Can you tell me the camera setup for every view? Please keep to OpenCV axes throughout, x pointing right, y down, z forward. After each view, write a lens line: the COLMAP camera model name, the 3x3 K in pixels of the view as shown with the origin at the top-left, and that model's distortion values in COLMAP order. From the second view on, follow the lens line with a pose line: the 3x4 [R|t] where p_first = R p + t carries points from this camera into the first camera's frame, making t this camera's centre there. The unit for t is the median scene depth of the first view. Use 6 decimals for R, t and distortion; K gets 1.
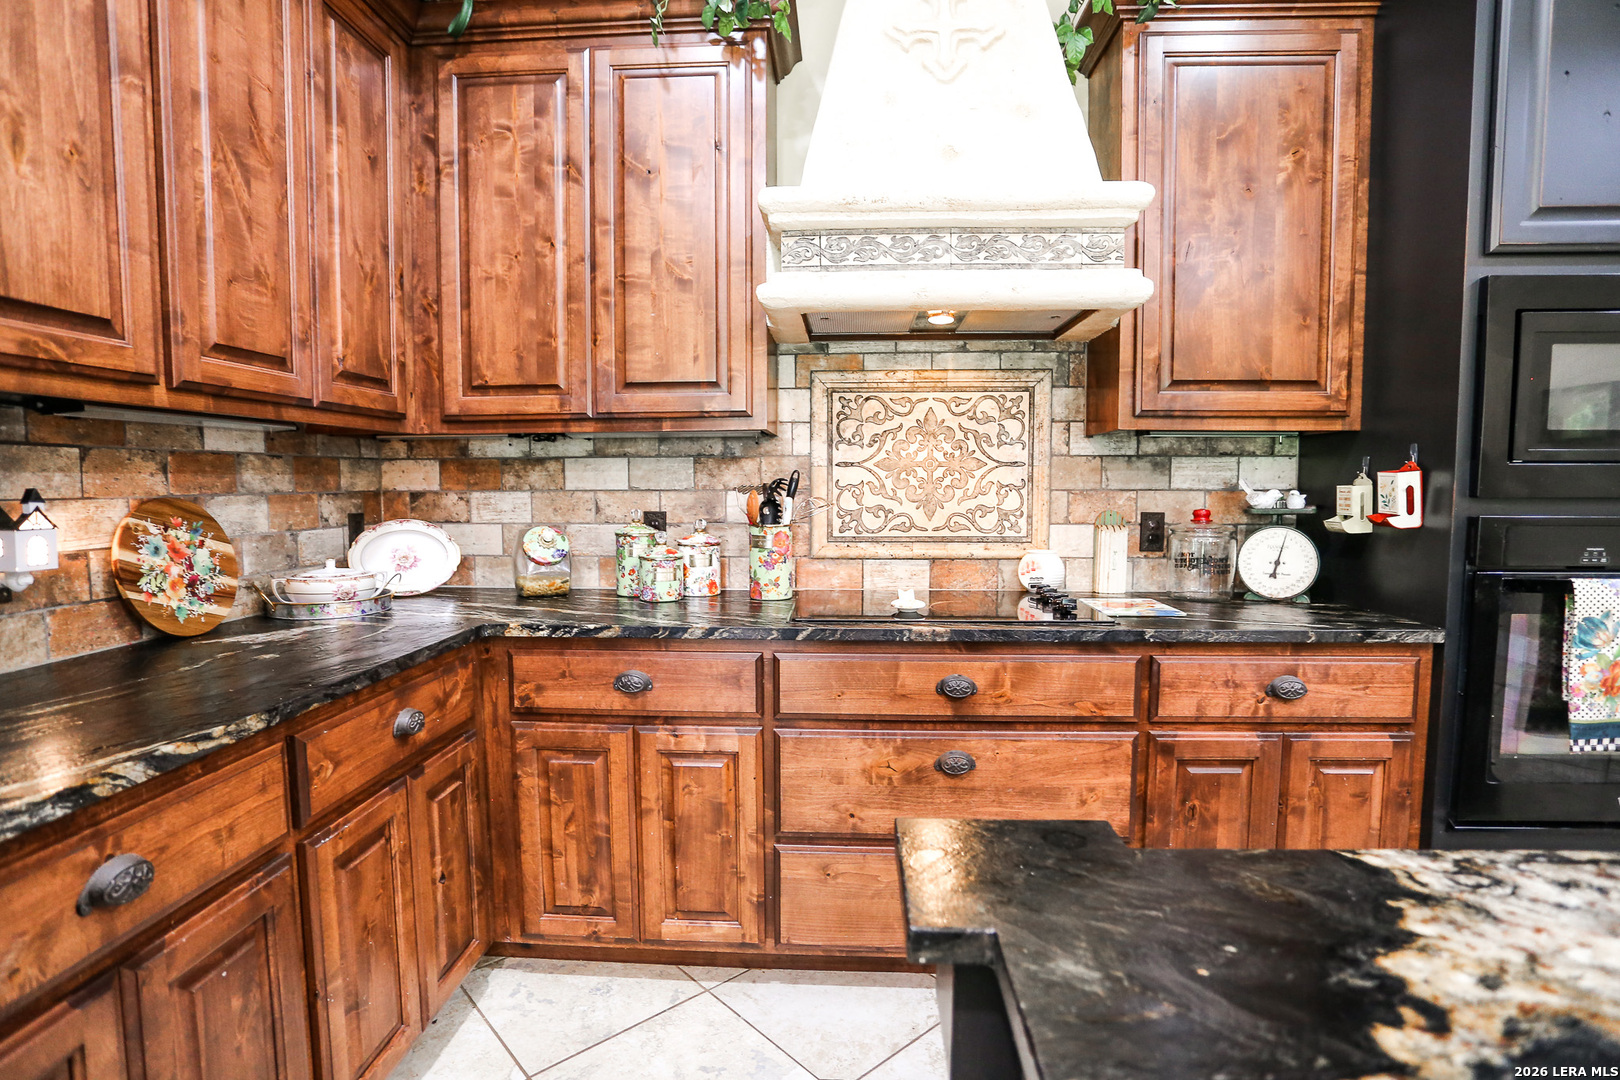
lens RADIAL K [[813.3, 0, 810.0], [0, 813.3, 540.0], [0, 0, 1]] dist [-0.077920, 0.032480]
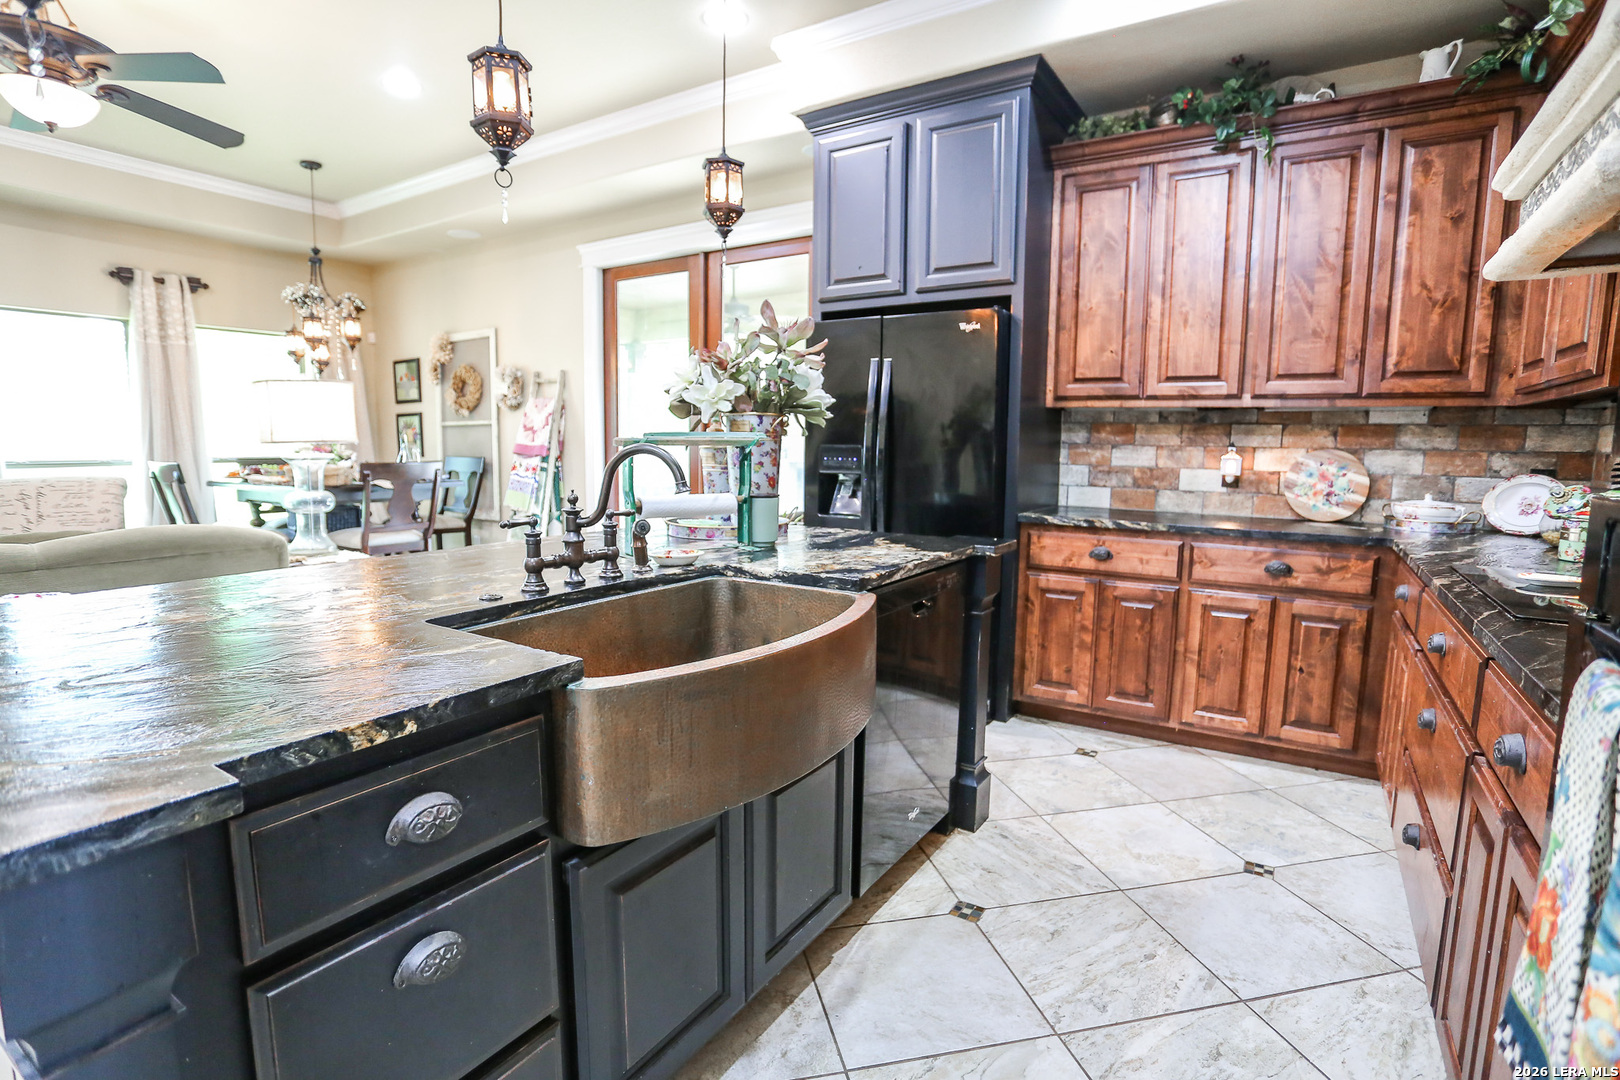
lens RADIAL K [[794.4, 0, 810.0], [0, 794.4, 540.0], [0, 0, 1]] dist [-0.076227, 0.034713]
pose [[-0.484926, 0.104555, -0.868283, 1.195223], [-0.072769, 0.984561, 0.159198, -0.034884], [0.871522, 0.140384, -0.469831, 0.652350]]
